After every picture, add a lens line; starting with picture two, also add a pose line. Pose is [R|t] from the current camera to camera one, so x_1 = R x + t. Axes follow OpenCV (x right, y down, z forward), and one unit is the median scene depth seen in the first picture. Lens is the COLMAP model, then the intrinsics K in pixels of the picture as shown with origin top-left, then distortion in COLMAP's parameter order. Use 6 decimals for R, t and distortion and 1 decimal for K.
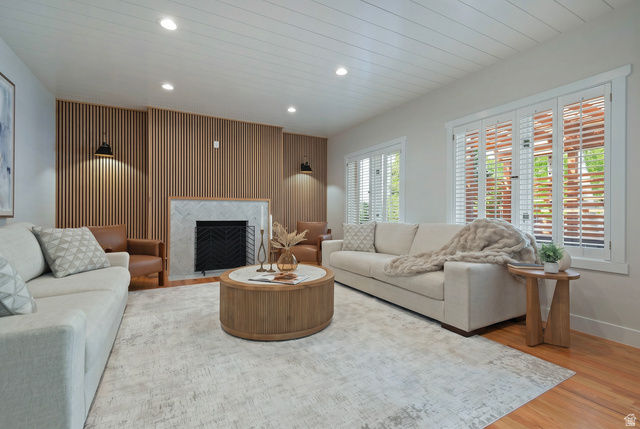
lens RADIAL K [[298.0, 0, 319.6], [0, 298.0, 218.1], [0, 0, 1]] dist [-0.000490, 0.000140]
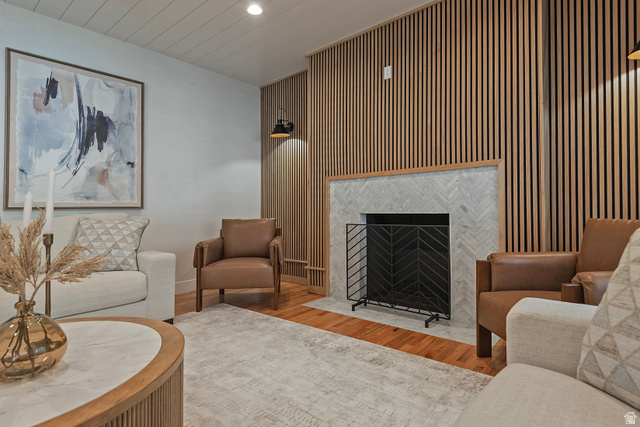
lens RADIAL K [[347.2, 0, 320.3], [0, 347.2, 210.0], [0, 0, 1]] dist [0.005246, -0.000162]
pose [[0.359282, -0.006679, -0.933205, 0.207363], [0.002529, 0.999978, -0.006183, 0.006887], [0.933226, -0.000139, 0.359290, 0.691650]]
